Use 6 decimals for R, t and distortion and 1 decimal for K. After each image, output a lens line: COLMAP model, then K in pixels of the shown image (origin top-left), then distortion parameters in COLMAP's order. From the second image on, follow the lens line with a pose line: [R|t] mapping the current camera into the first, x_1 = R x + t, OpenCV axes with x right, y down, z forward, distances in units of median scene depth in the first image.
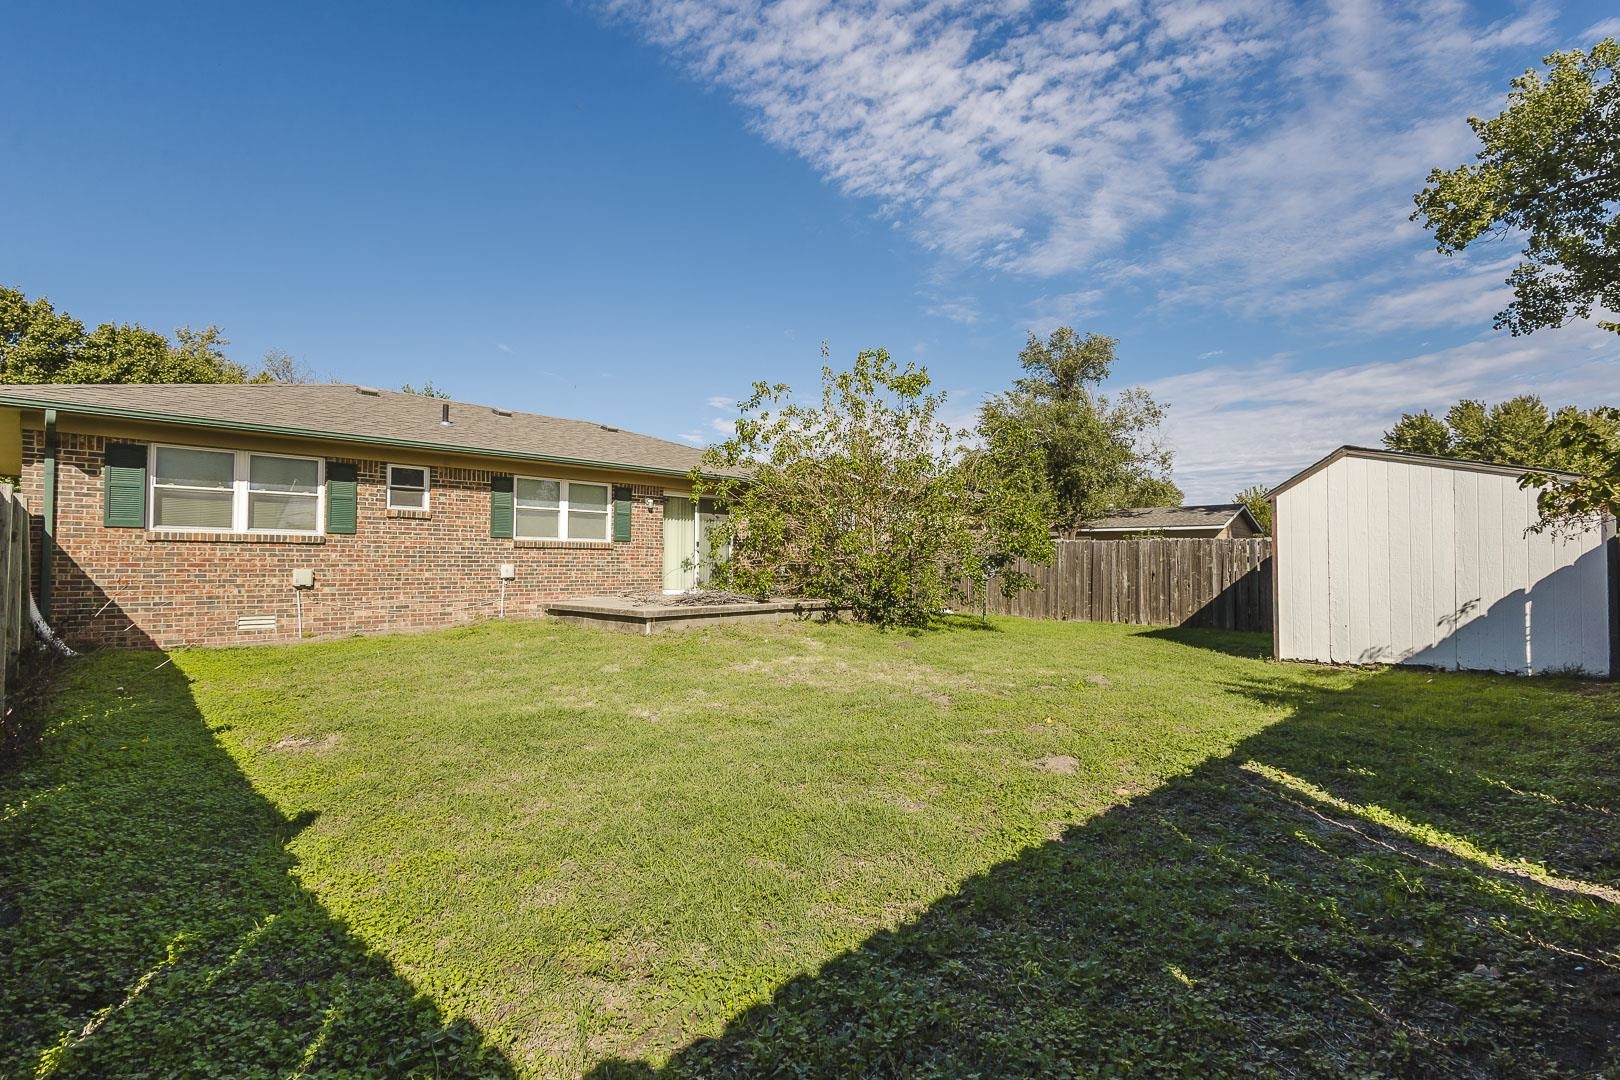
lens RADIAL K [[740.4, 0, 807.1], [0, 740.4, 540.5], [0, 0, 1]] dist [0.008630, -0.004429]
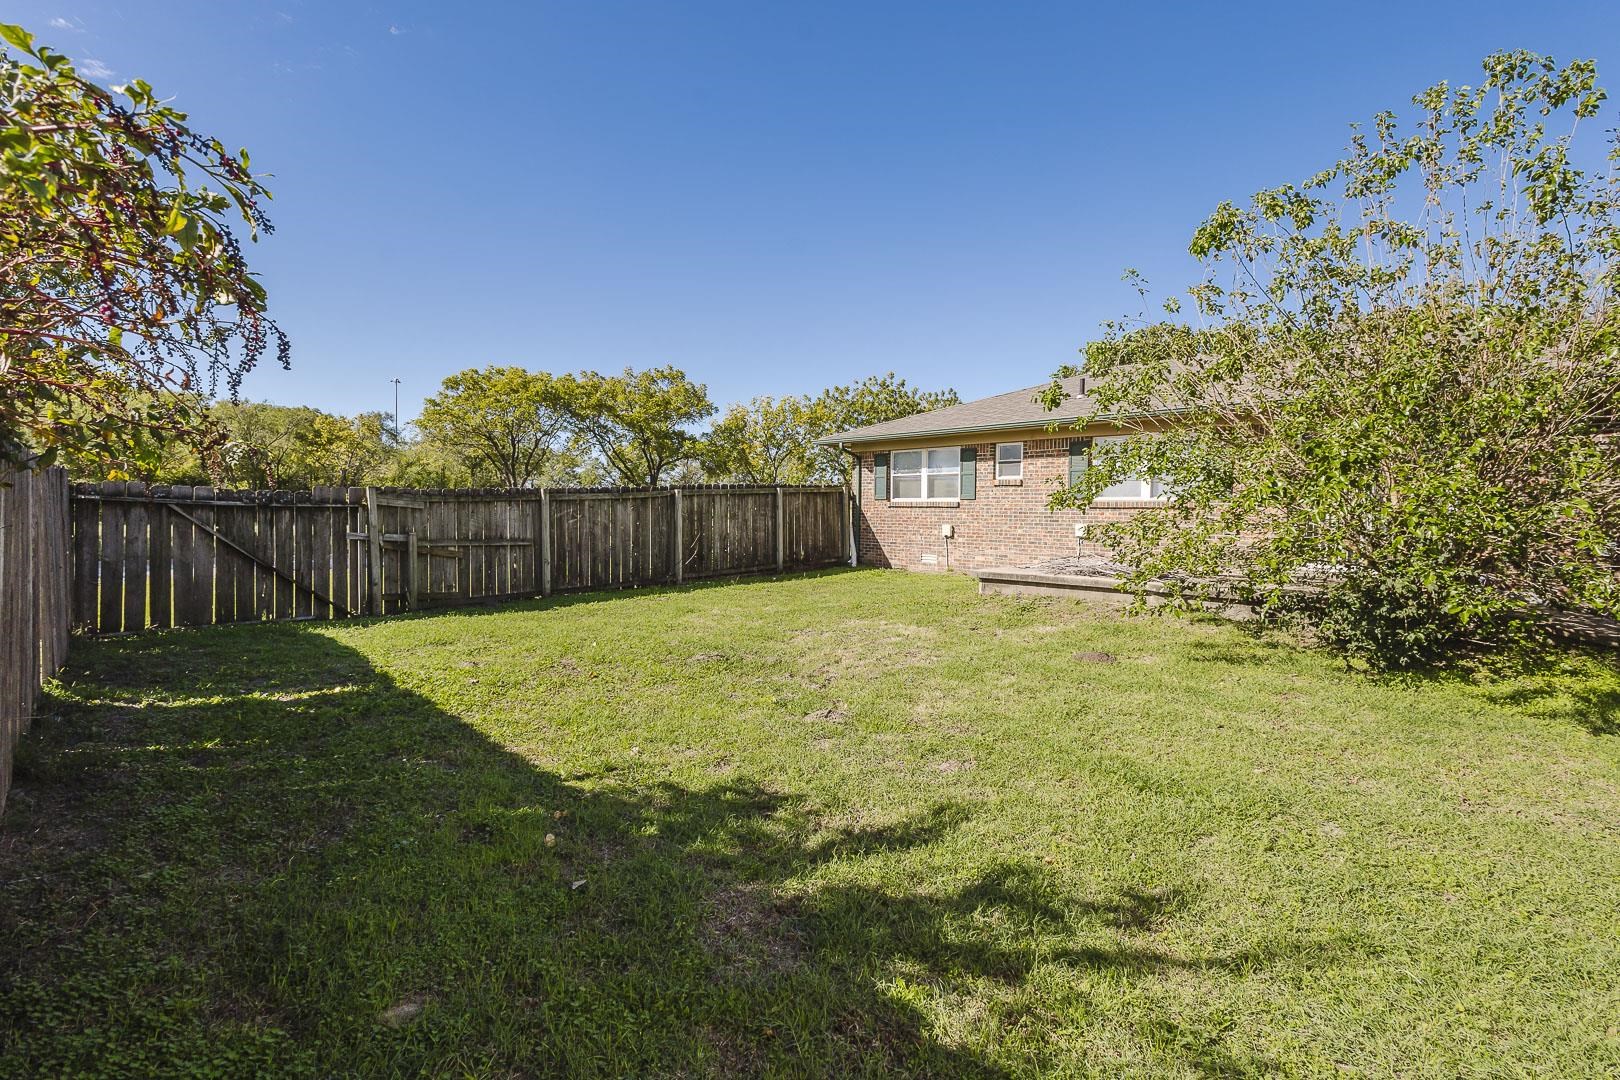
lens RADIAL K [[740.4, 0, 810.5], [0, 740.4, 530.8], [0, 0, 1]] dist [0.008630, -0.004429]
pose [[-0.019100, 0.014111, -0.999718, 0.665193], [0.012452, 0.999826, 0.013875, 0.022899], [0.999740, -0.012184, -0.019272, 0.643872]]
